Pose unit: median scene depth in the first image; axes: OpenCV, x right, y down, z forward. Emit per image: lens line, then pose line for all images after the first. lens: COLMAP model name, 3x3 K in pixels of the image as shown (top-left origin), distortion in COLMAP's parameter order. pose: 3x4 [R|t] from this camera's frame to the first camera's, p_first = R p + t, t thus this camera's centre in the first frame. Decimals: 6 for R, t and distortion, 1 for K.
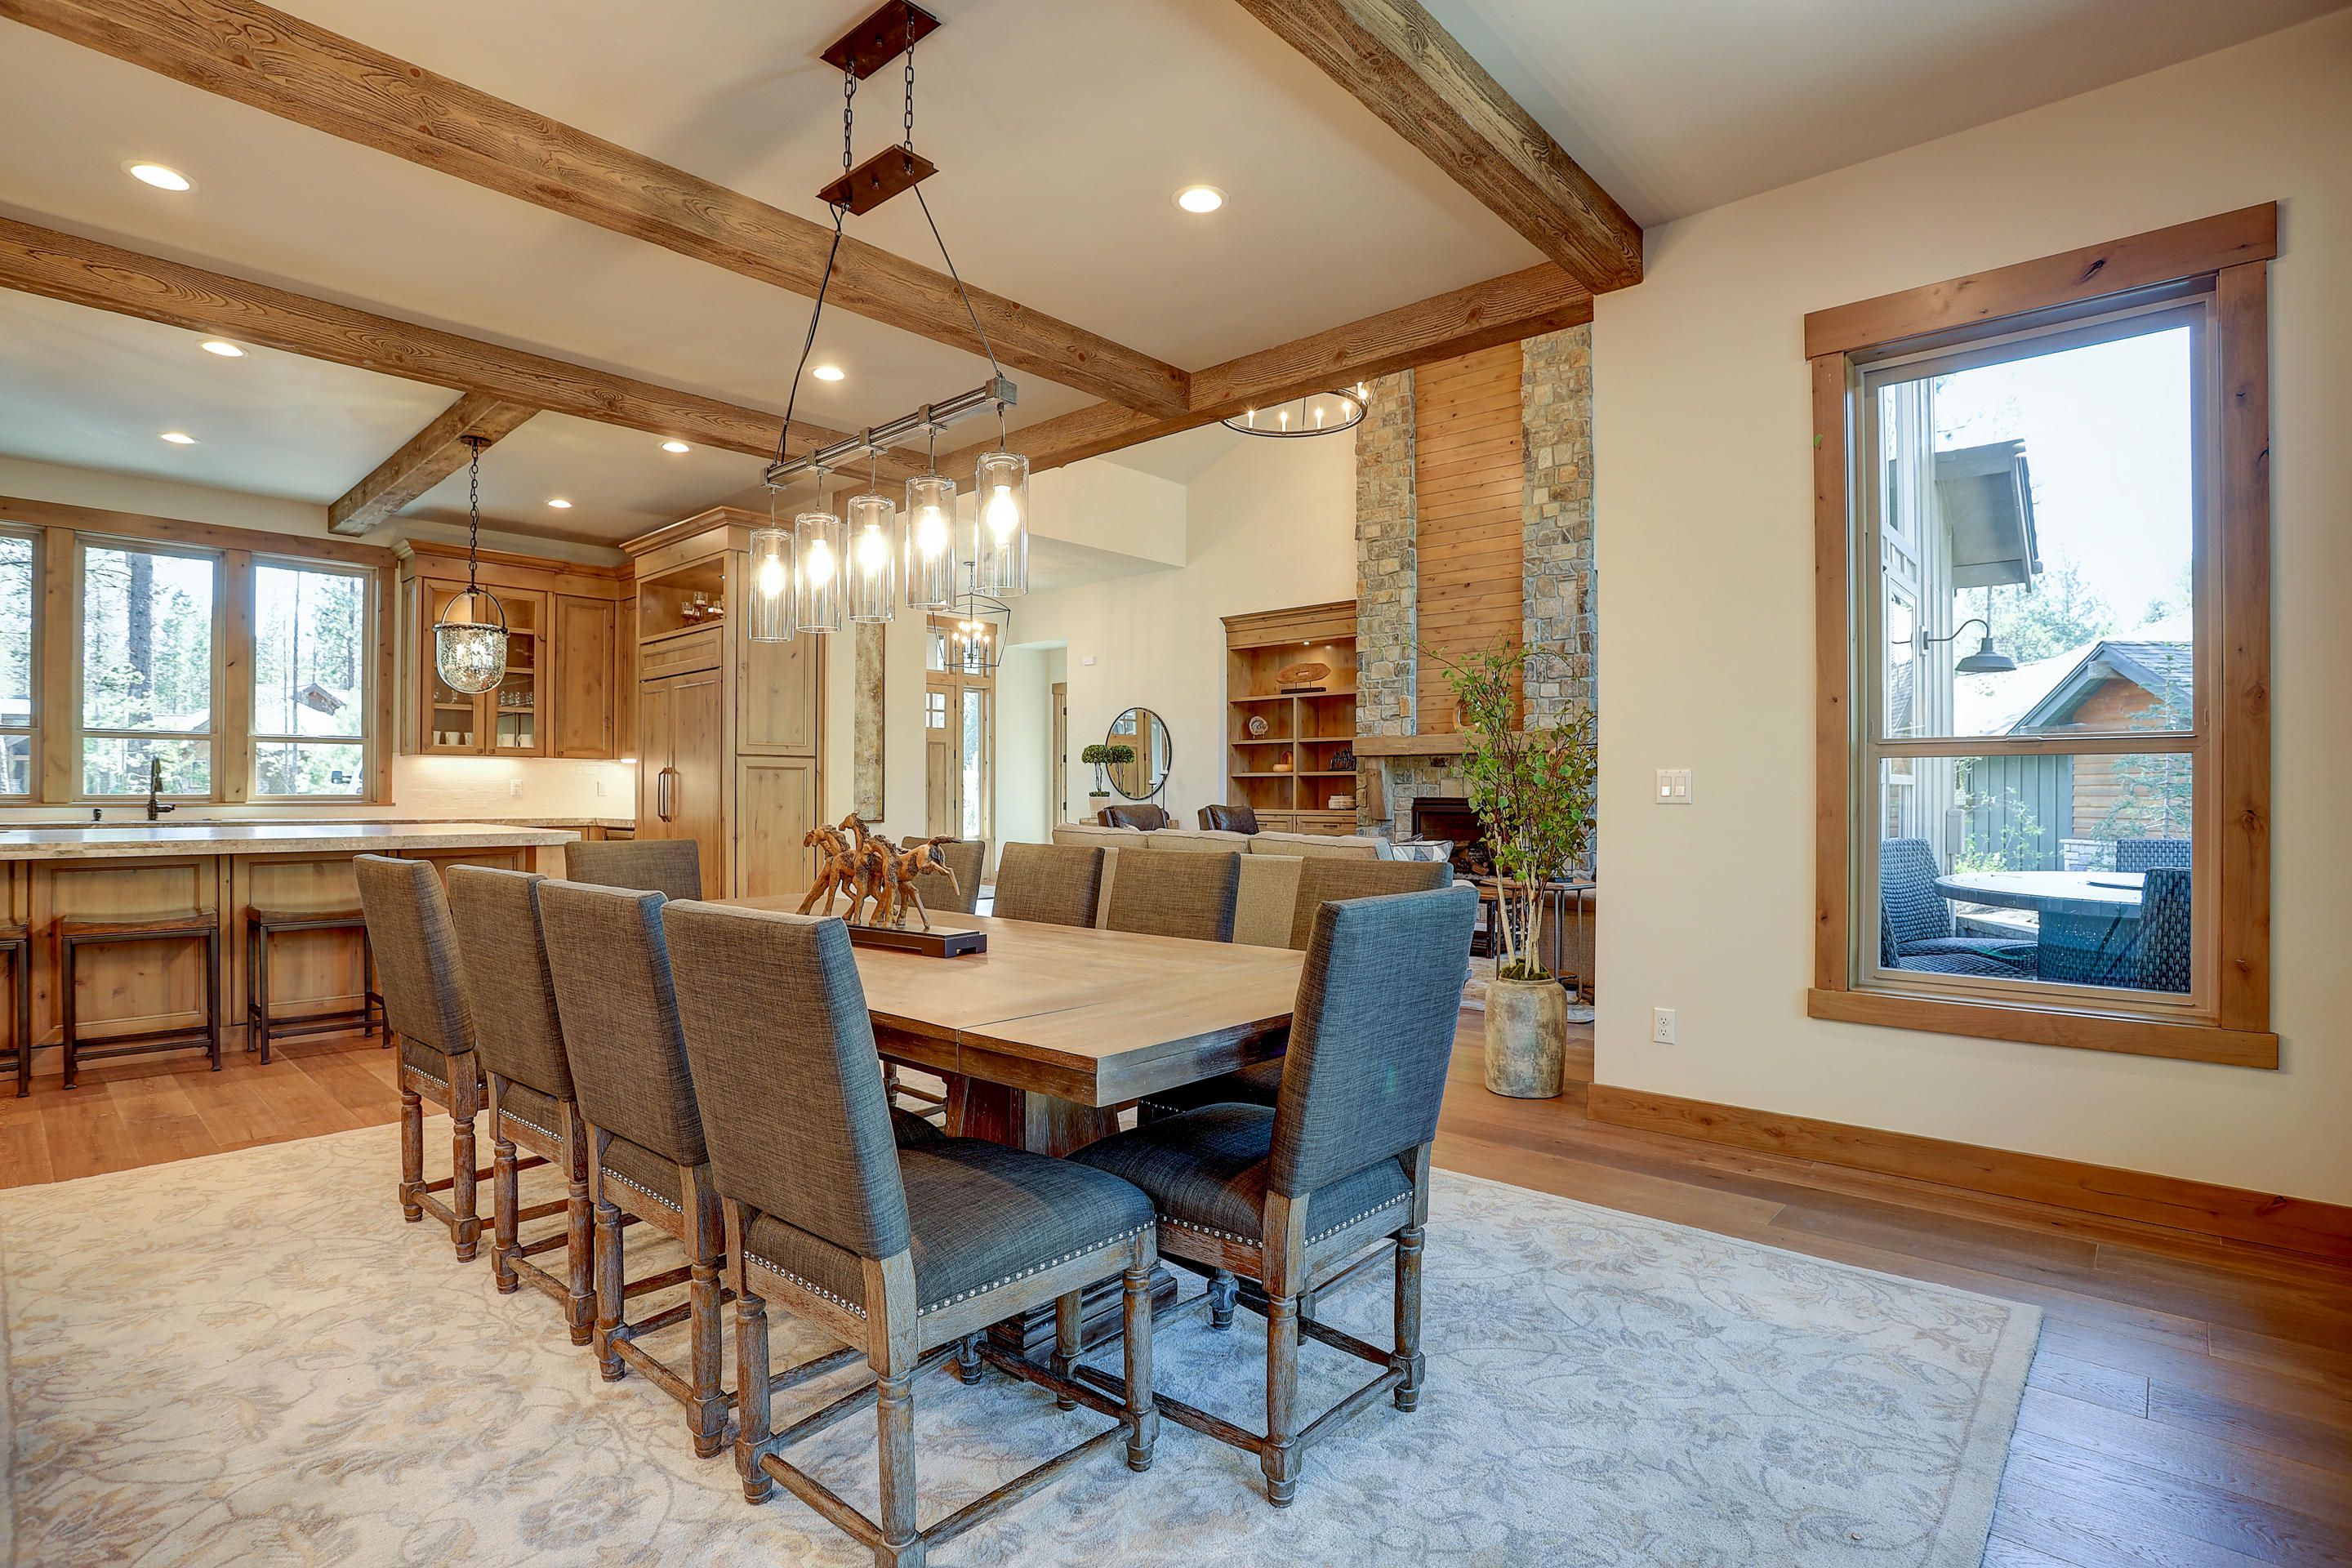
lens RADIAL K [[1144.2, 0, 1202.3], [0, 1144.2, 789.6], [0, 0, 1]] dist [-0.062743, 0.024774]
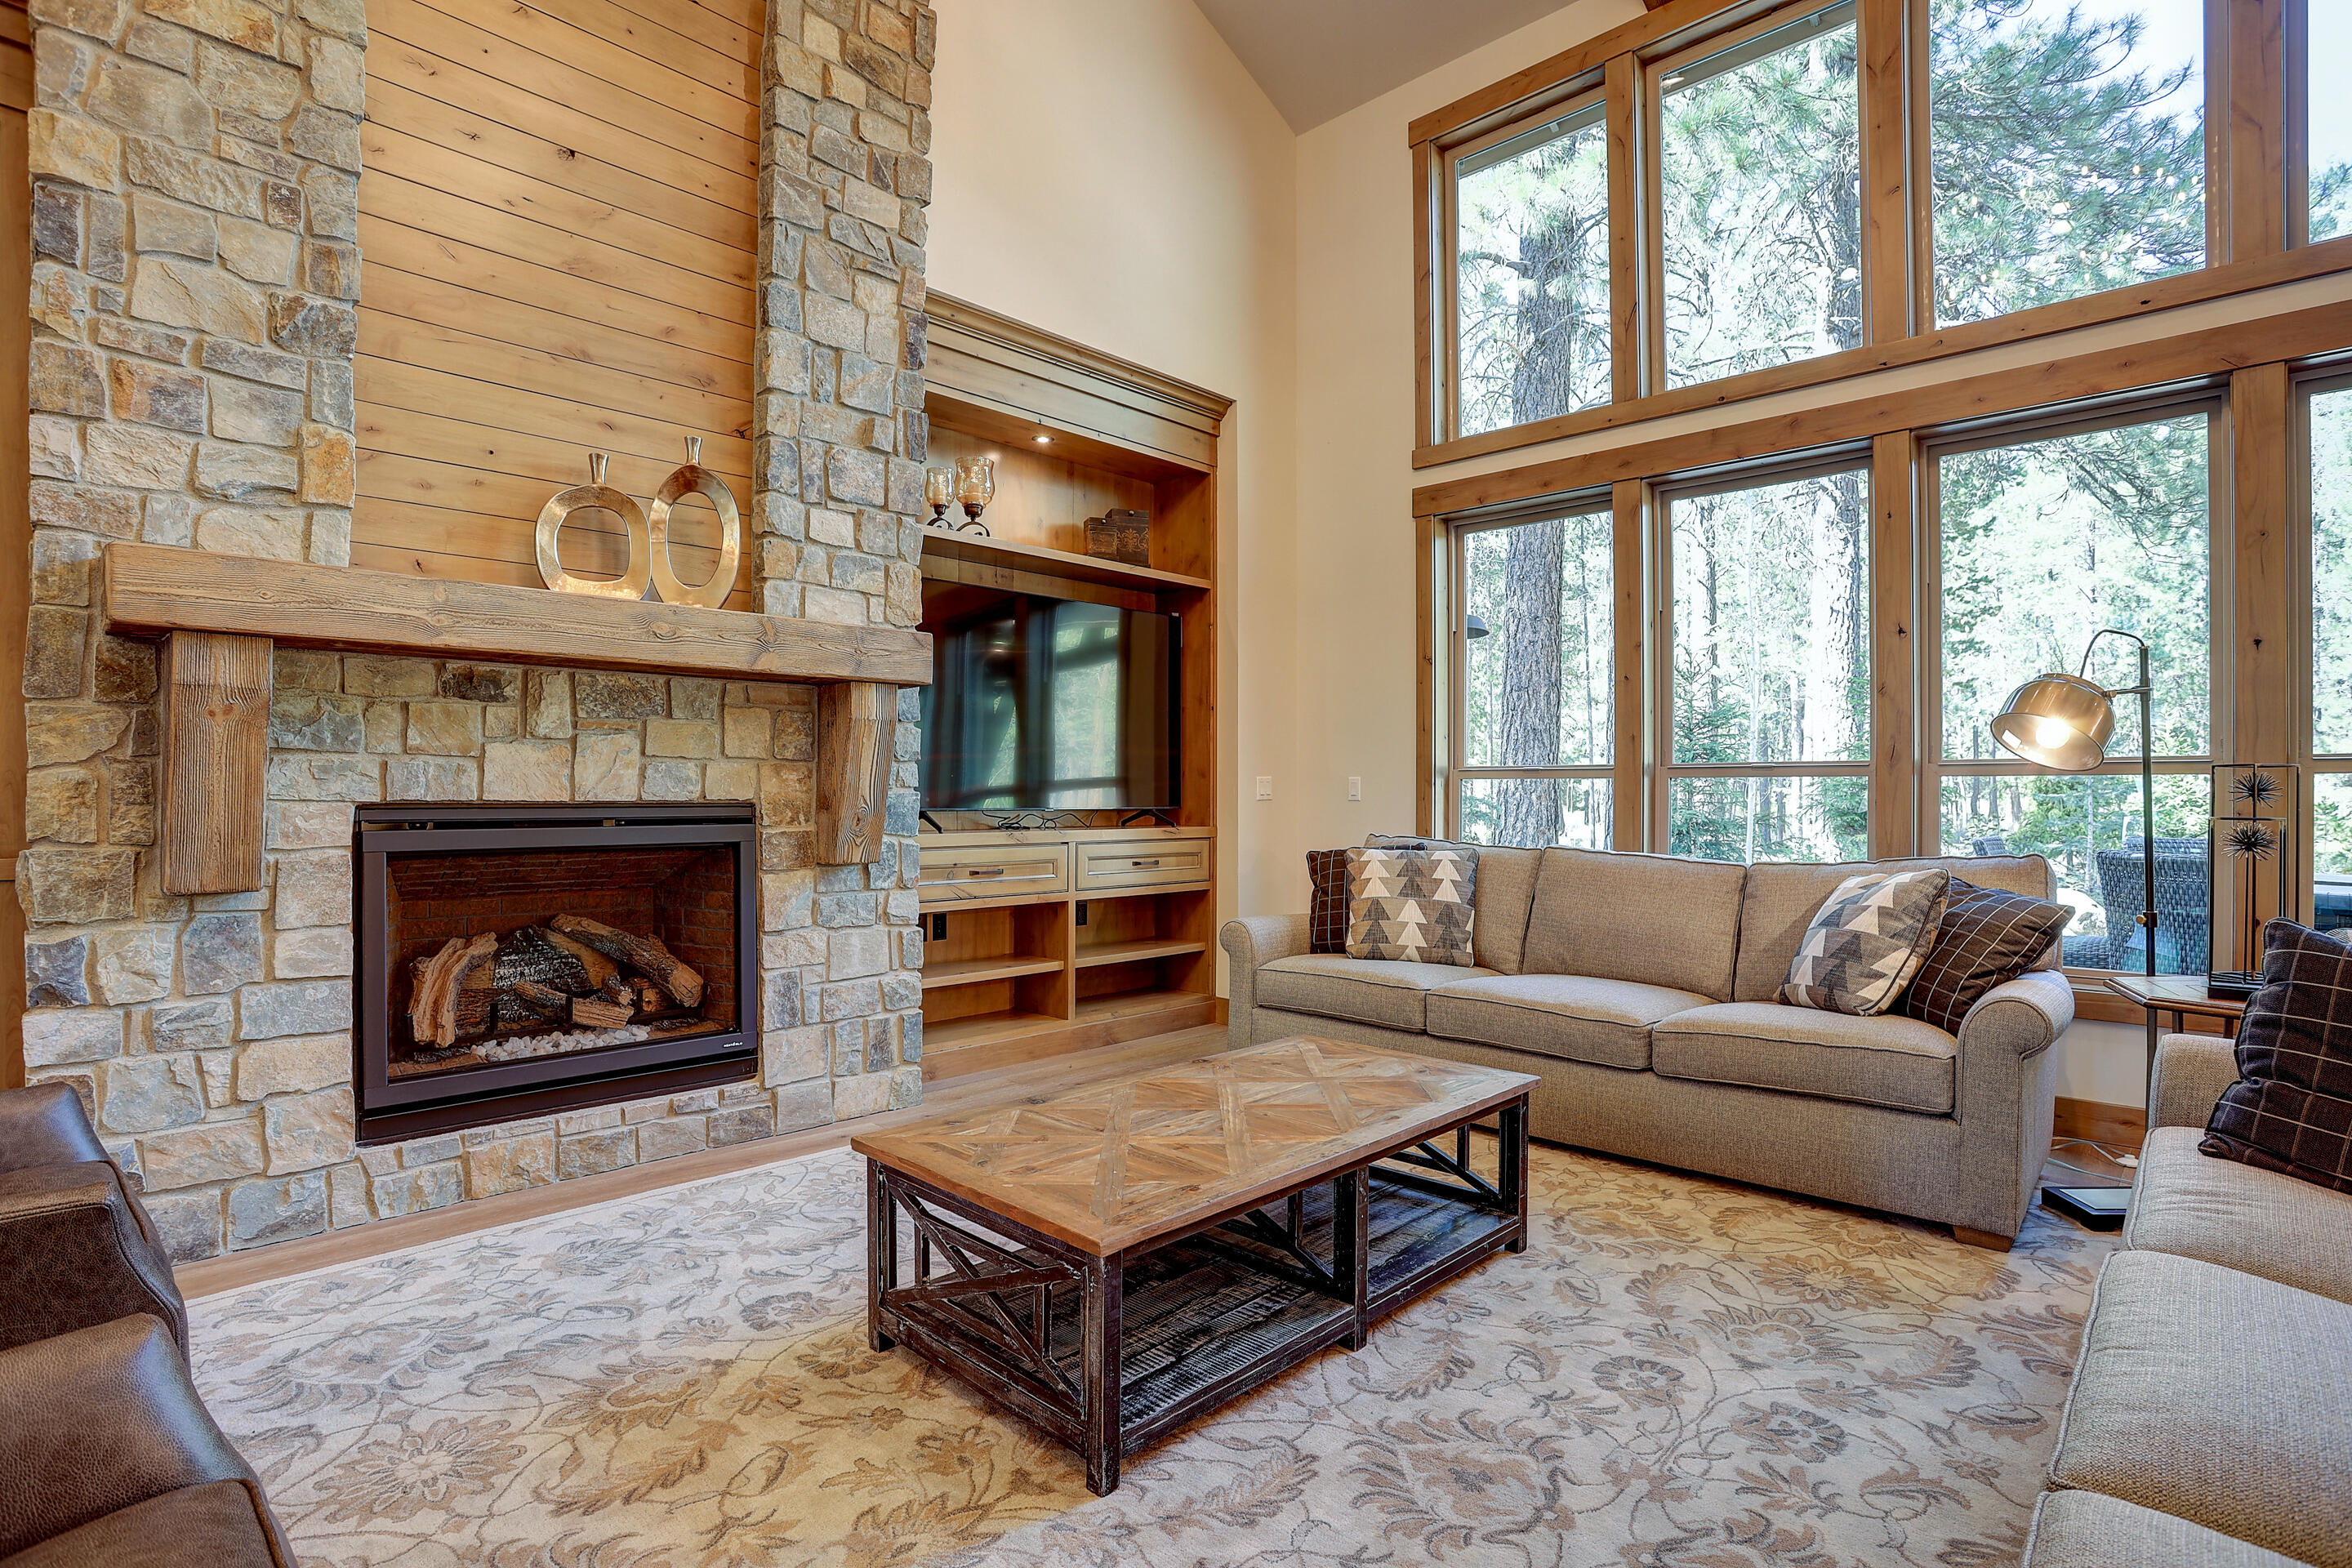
lens RADIAL K [[1144.2, 0, 1182.4], [0, 1144.2, 788.9], [0, 0, 1]] dist [-0.062743, 0.024774]
pose [[0.042525, -0.000202, 0.999095, -0.078311], [-0.006285, 0.999980, 0.000470, 0.001967], [-0.999076, -0.006300, 0.042523, 0.800987]]
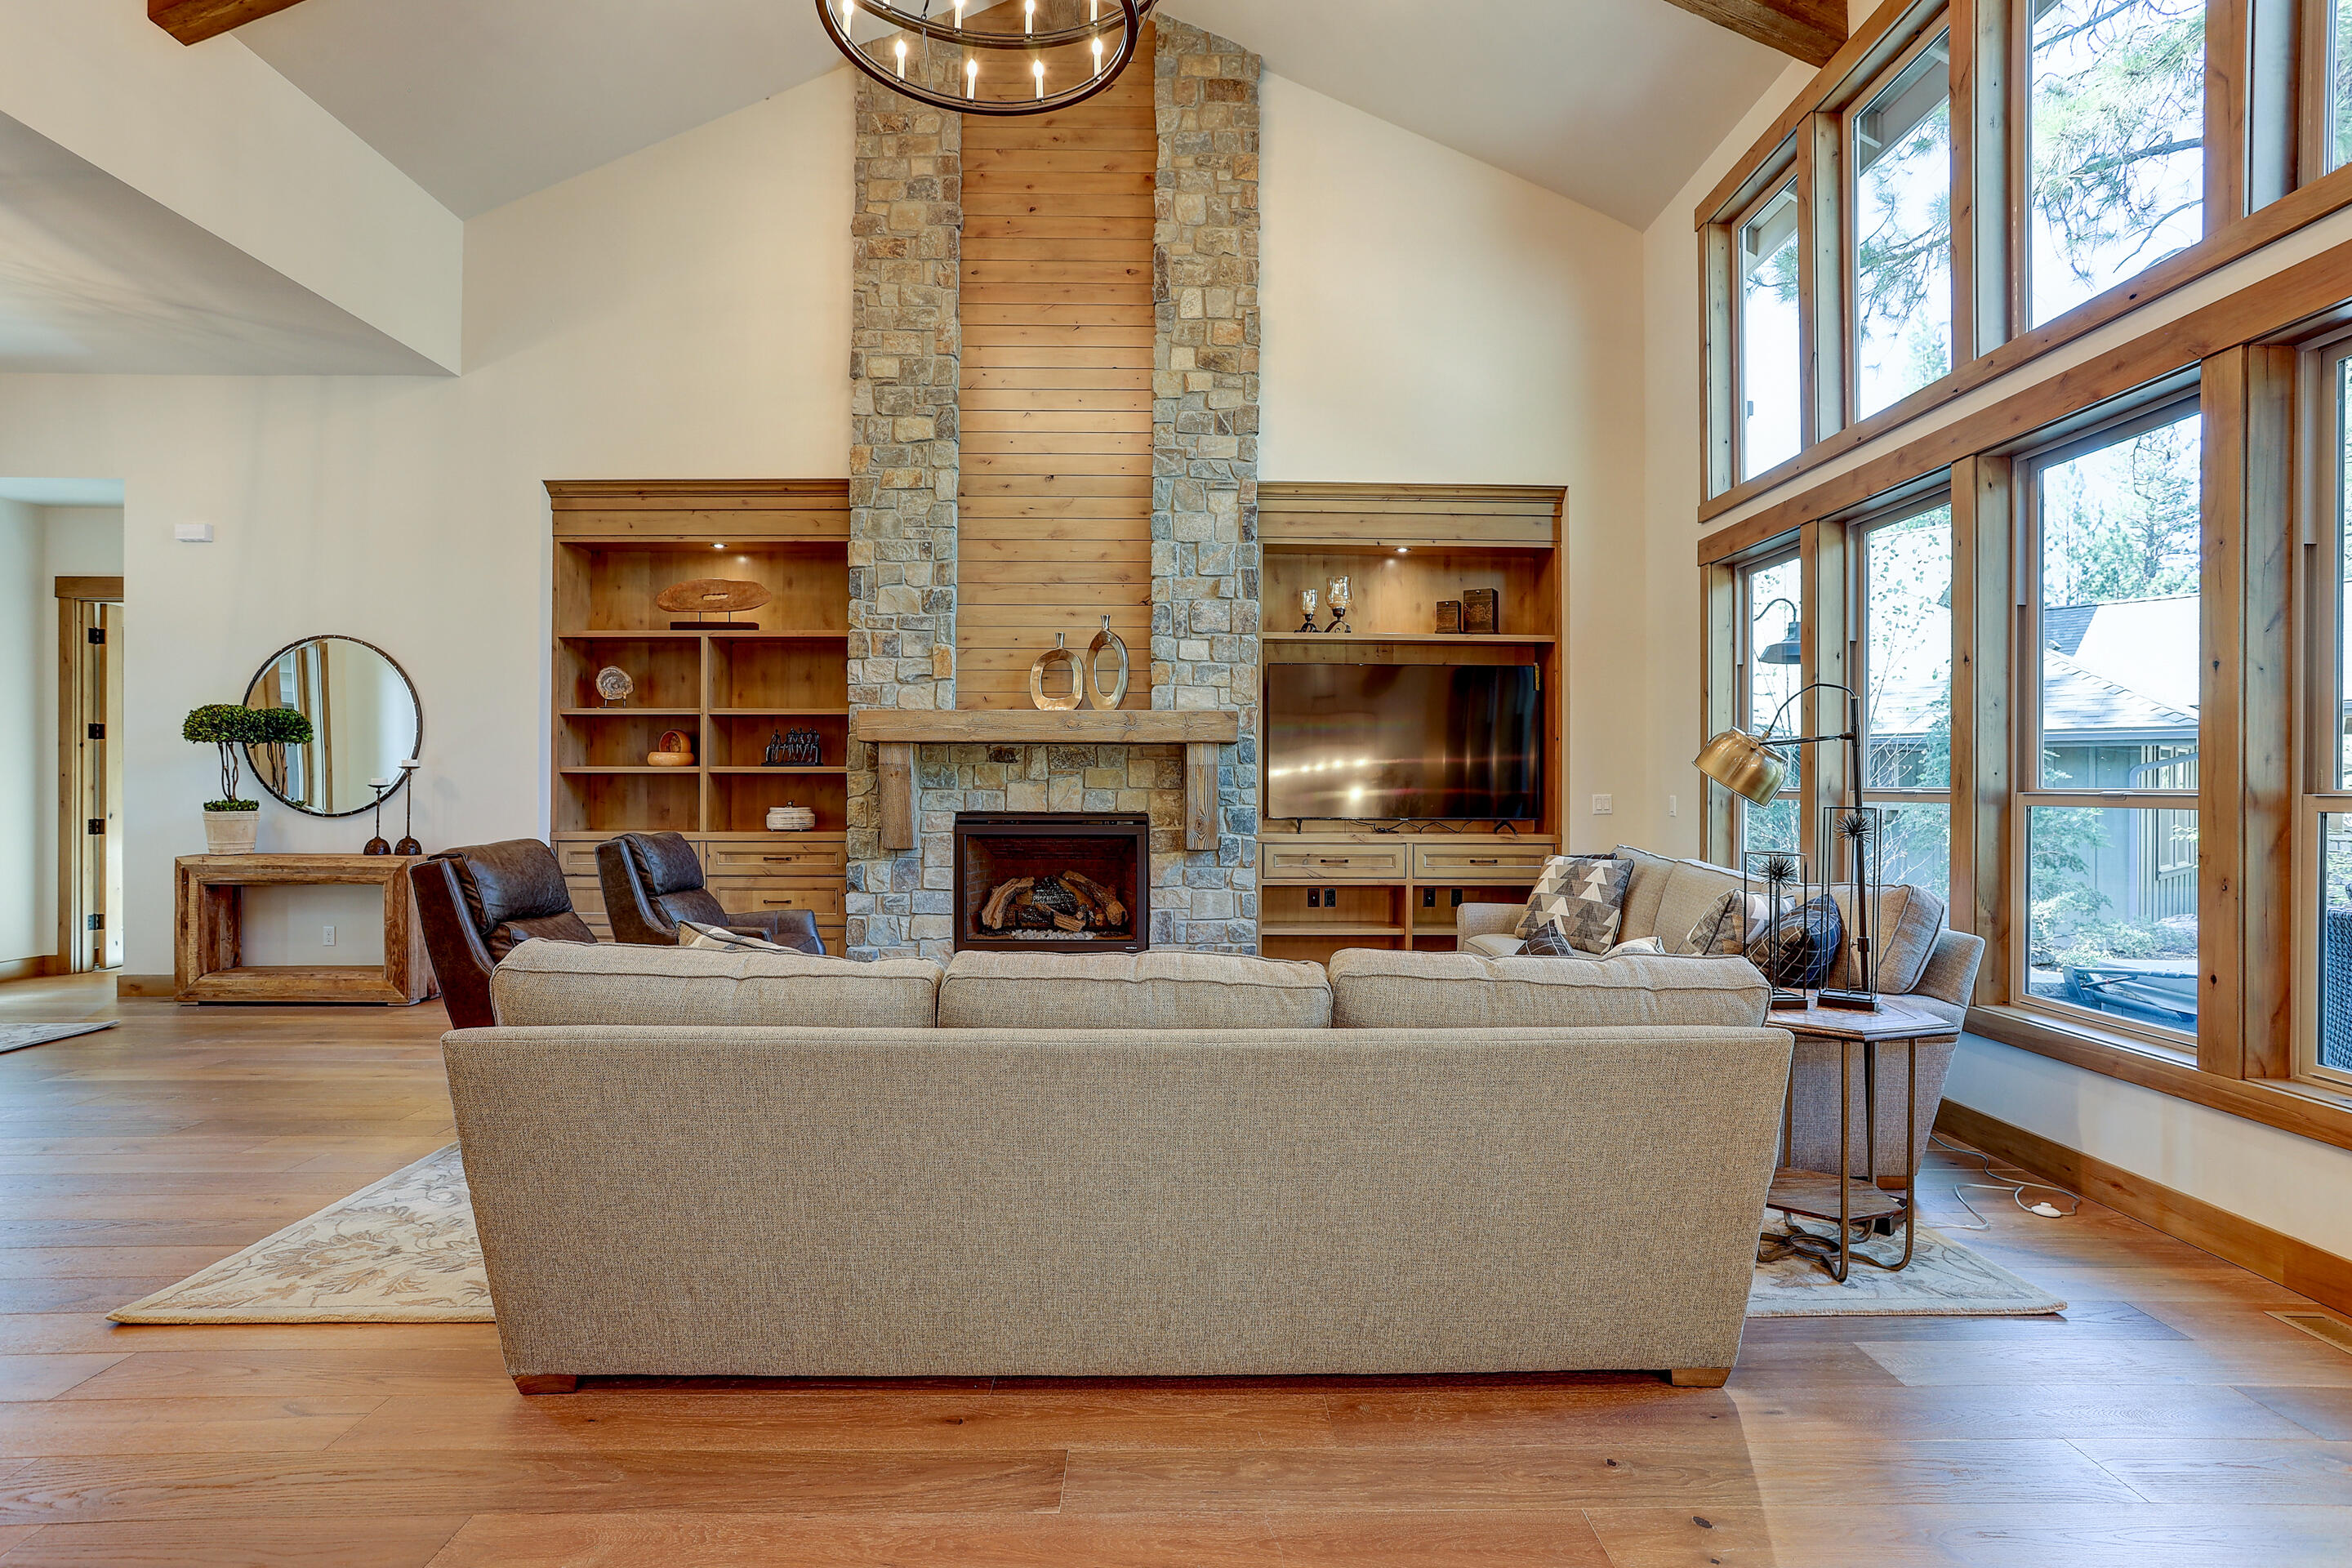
lens RADIAL K [[1144.2, 0, 1184.5], [0, 1144.2, 782.7], [0, 0, 1]] dist [-0.062743, 0.024774]
pose [[0.739682, 0.002197, 0.672953, -0.138289], [-0.004399, 0.999989, 0.001570, -0.010504], [-0.672942, -0.004122, 0.739684, 0.473521]]
